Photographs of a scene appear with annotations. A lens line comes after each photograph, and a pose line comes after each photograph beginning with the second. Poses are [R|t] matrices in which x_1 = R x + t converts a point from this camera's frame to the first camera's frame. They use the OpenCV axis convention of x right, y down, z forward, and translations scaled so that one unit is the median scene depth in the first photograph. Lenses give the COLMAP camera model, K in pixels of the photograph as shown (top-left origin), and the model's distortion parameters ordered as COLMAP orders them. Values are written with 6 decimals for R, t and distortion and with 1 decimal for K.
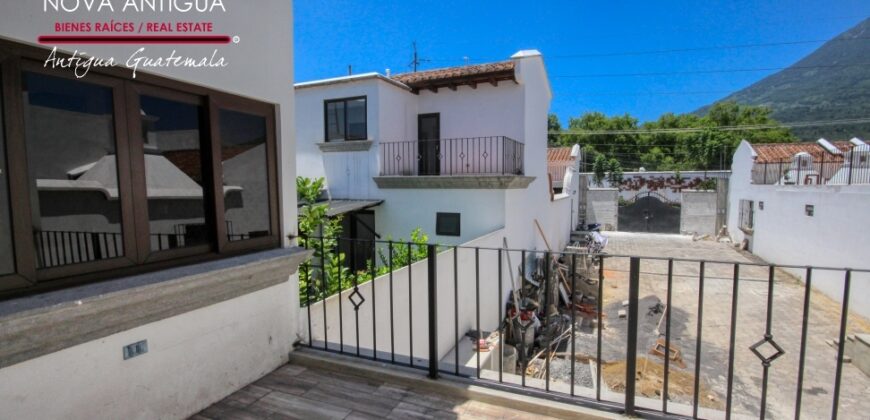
lens RADIAL K [[406.3, 0, 439.2], [0, 406.3, 219.4], [0, 0, 1]] dist [-0.003236, 0.000017]
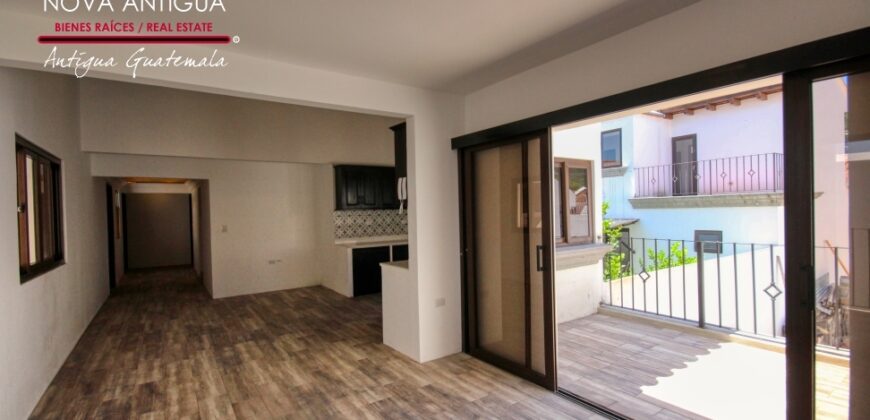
lens RADIAL K [[406.3, 0, 439.2], [0, 406.3, 219.4], [0, 0, 1]] dist [-0.003236, 0.000017]
pose [[0.848545, -0.009625, -0.529036, -0.012390], [-0.019734, 0.998563, -0.049819, 0.021507], [0.528756, 0.052714, 0.847135, -0.254553]]
